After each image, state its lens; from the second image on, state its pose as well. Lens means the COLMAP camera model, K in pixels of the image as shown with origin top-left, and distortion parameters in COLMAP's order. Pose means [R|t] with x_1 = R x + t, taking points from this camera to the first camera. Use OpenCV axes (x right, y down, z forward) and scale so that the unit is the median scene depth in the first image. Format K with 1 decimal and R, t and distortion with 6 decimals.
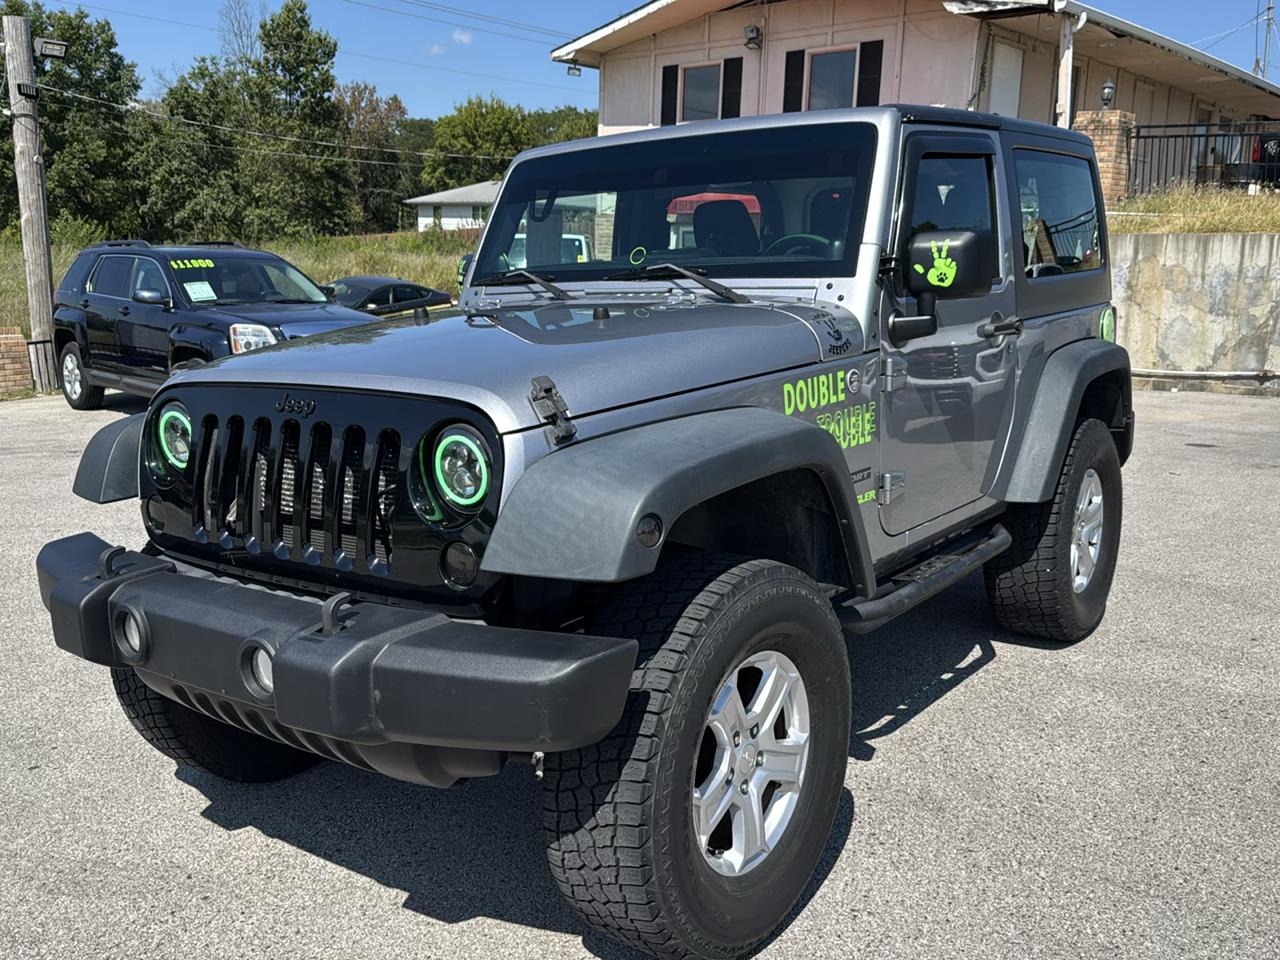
lens RADIAL K [[1165.5, 0, 653.4], [0, 1165.5, 501.5], [0, 0, 1]] dist [0.061885, -0.110359]
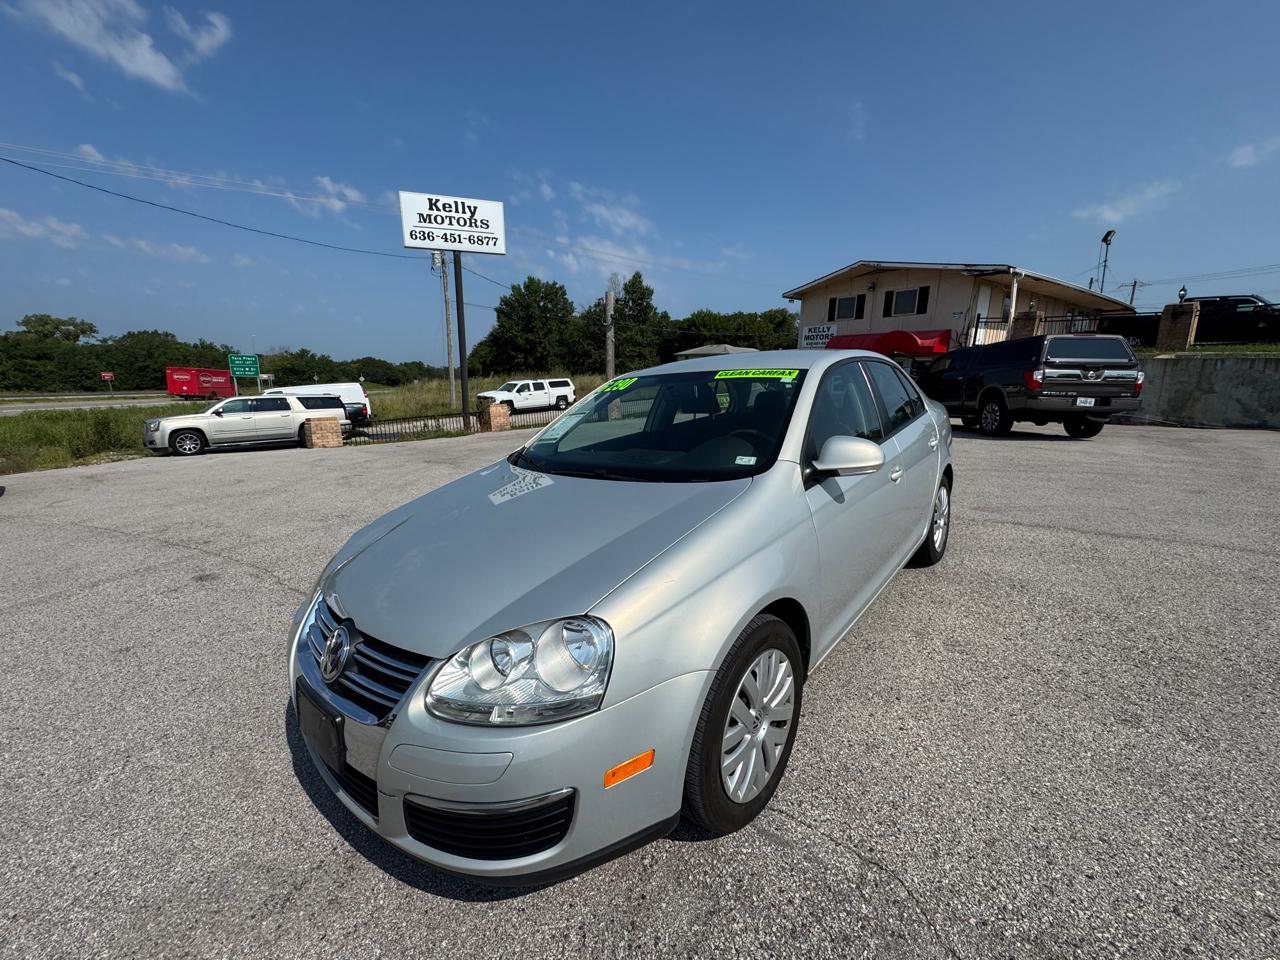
lens RADIAL K [[524.6, 0, 642.1], [0, 524.6, 482.4], [0, 0, 1]] dist [-0.002025, -0.001388]
pose [[0.973947, 0.037742, -0.223613, -0.114147], [-0.040156, 0.999174, -0.006257, 0.051942], [0.223192, 0.015074, 0.974658, -0.191972]]
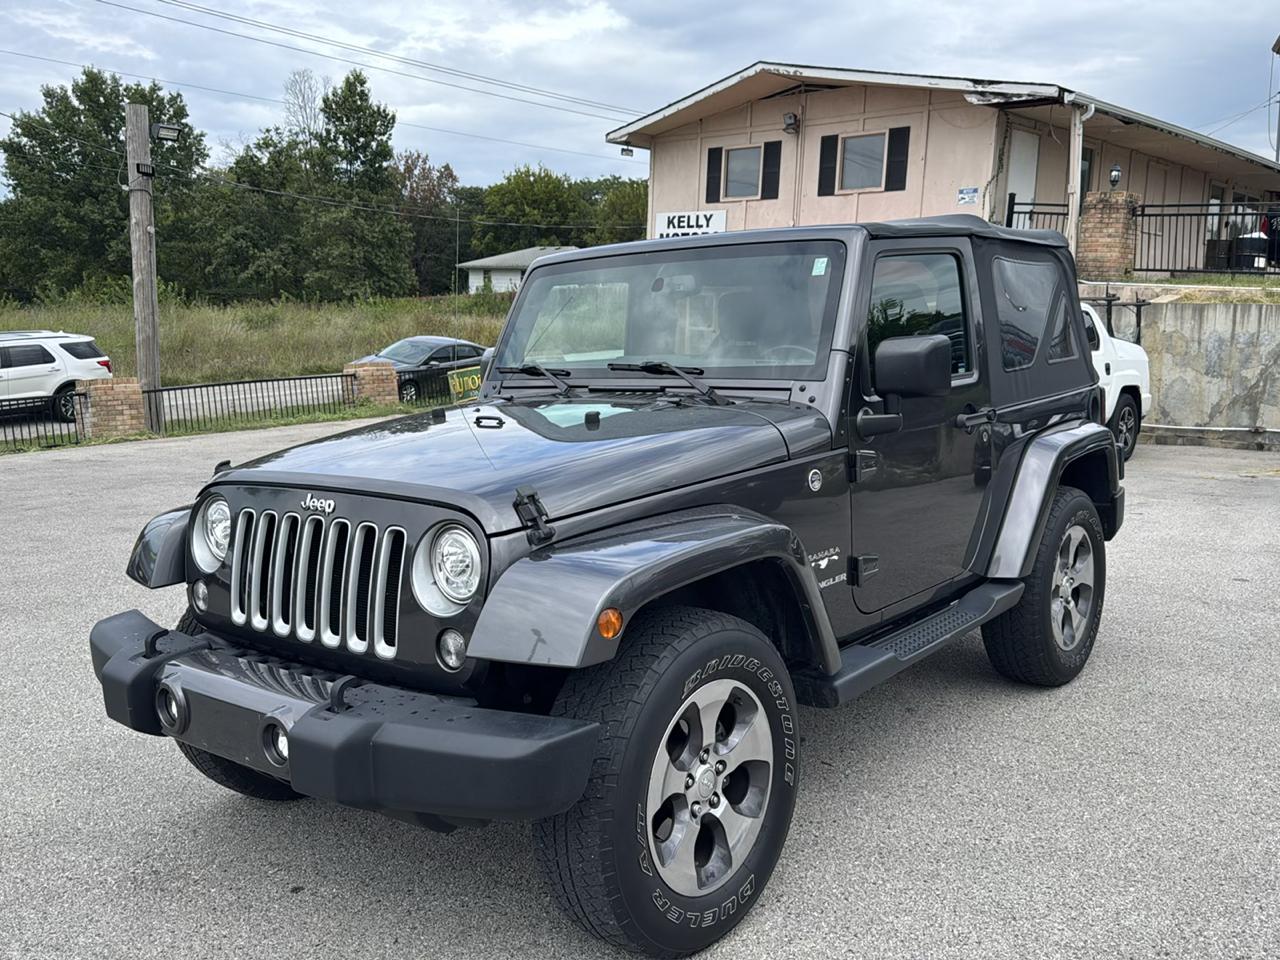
lens RADIAL K [[1165.5, 0, 650.4], [0, 1165.5, 498.3], [0, 0, 1]] dist [0.061885, -0.110359]
pose [[0.999315, 0.012945, -0.034663, -0.003720], [-0.014797, 0.998446, -0.053720, 0.013844], [0.033914, 0.054196, 0.997954, -0.068415]]
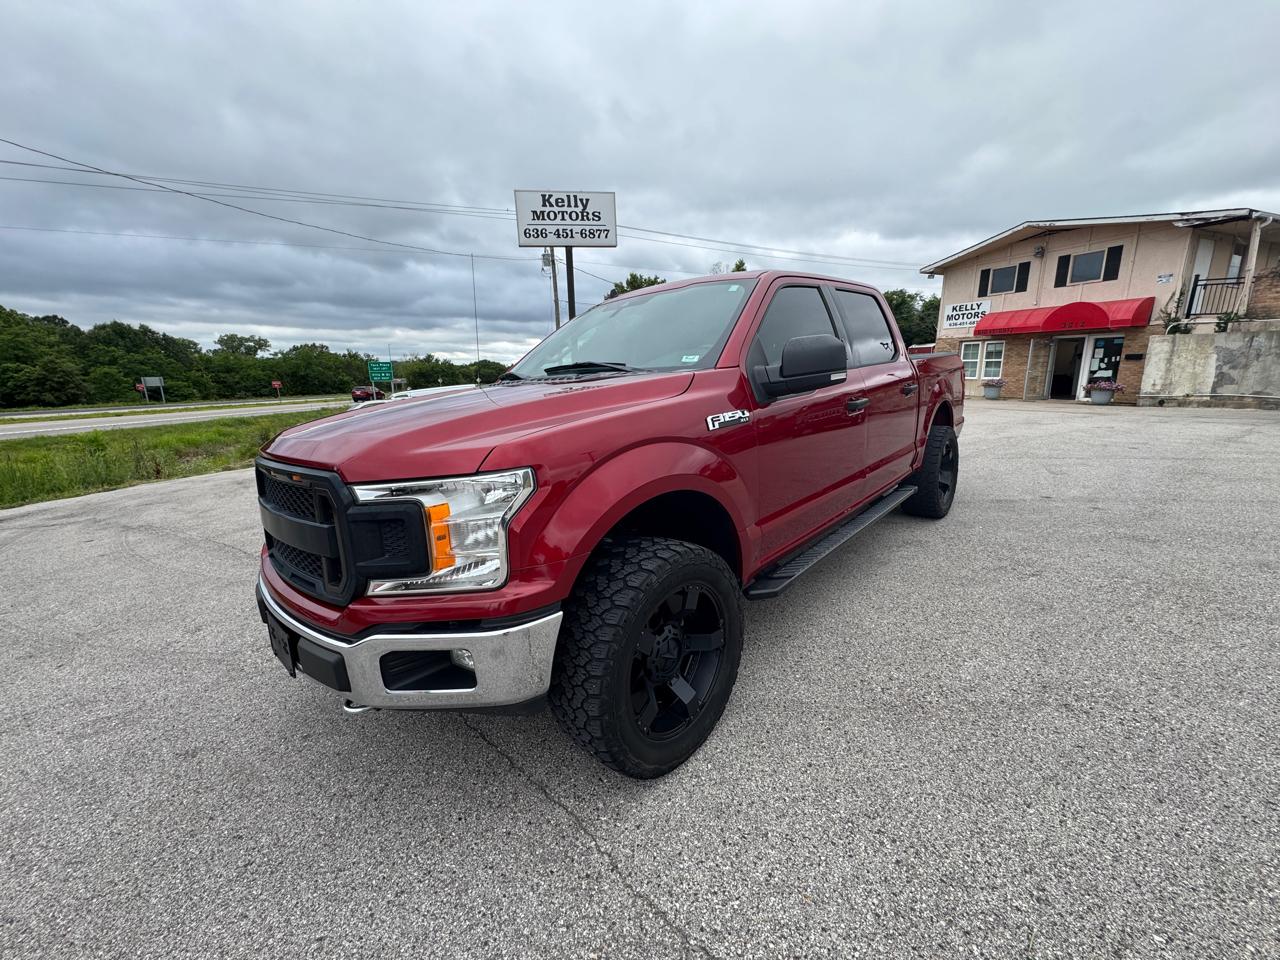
lens RADIAL K [[522.5, 0, 635.4], [0, 522.5, 483.6], [0, 0, 1]] dist [-0.003550, 0.000039]
pose [[0.910364, 0.048888, -0.410911, -0.153177], [-0.046525, 0.998793, 0.015755, 0.042107], [0.411185, 0.004774, 0.911539, -0.149113]]
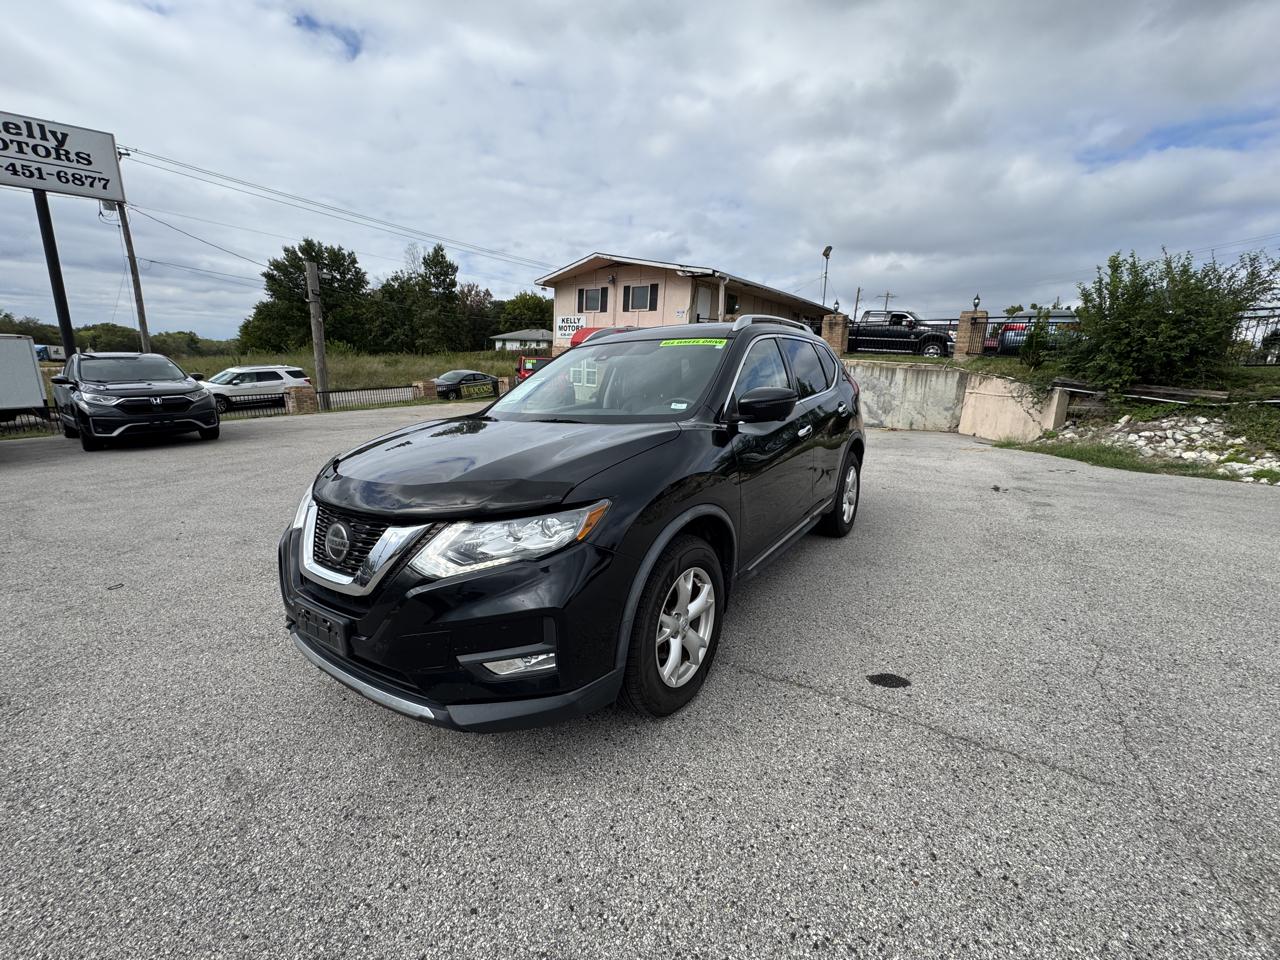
lens RADIAL K [[527.1, 0, 644.7], [0, 527.1, 484.9], [0, 0, 1]] dist [-0.003531, -0.000709]
pose [[0.997509, 0.010123, 0.069806, 0.071605], [-0.011301, 0.999800, 0.016488, 0.027069], [-0.069625, -0.017235, 0.997424, -0.135292]]
